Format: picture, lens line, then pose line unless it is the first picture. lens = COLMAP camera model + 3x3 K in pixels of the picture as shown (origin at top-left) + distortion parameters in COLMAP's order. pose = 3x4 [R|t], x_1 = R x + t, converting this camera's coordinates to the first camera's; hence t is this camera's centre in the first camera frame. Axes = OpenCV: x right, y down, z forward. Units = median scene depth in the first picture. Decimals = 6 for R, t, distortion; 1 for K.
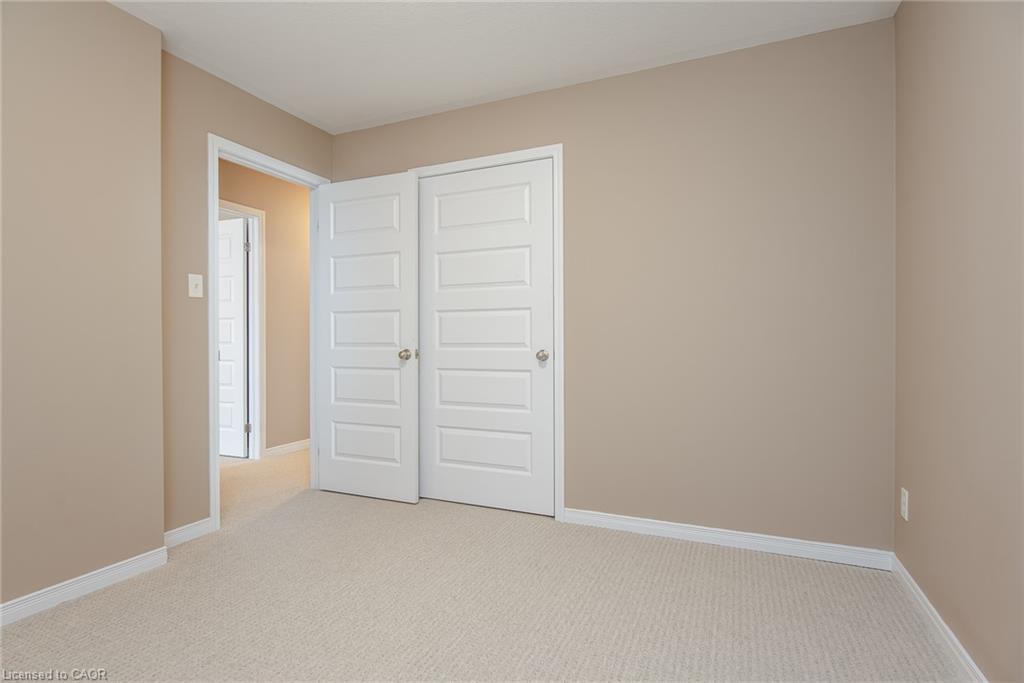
lens RADIAL K [[519.3, 0, 512.0], [0, 519.3, 341.5], [0, 0, 1]] dist [0.024229, 0.000166]
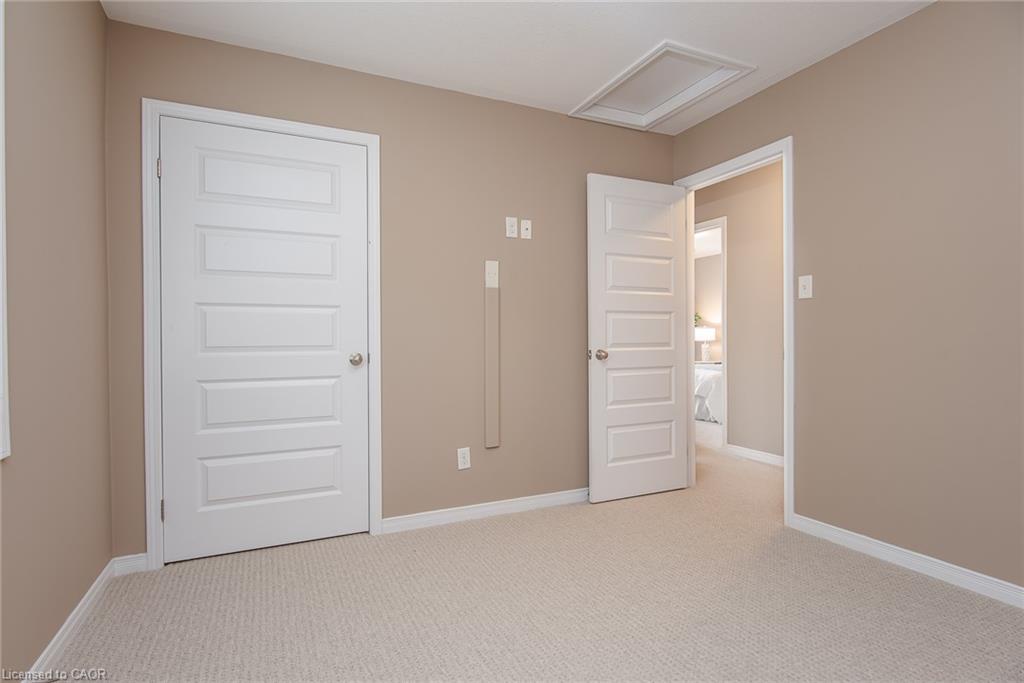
lens RADIAL K [[519.3, 0, 512.0], [0, 519.3, 341.5], [0, 0, 1]] dist [0.024229, 0.000166]
pose [[0.658055, 0.001531, 0.752968, -0.454947], [0.003939, 0.999977, -0.005476, 0.001920], [-0.752959, 0.006569, 0.658034, 0.190778]]
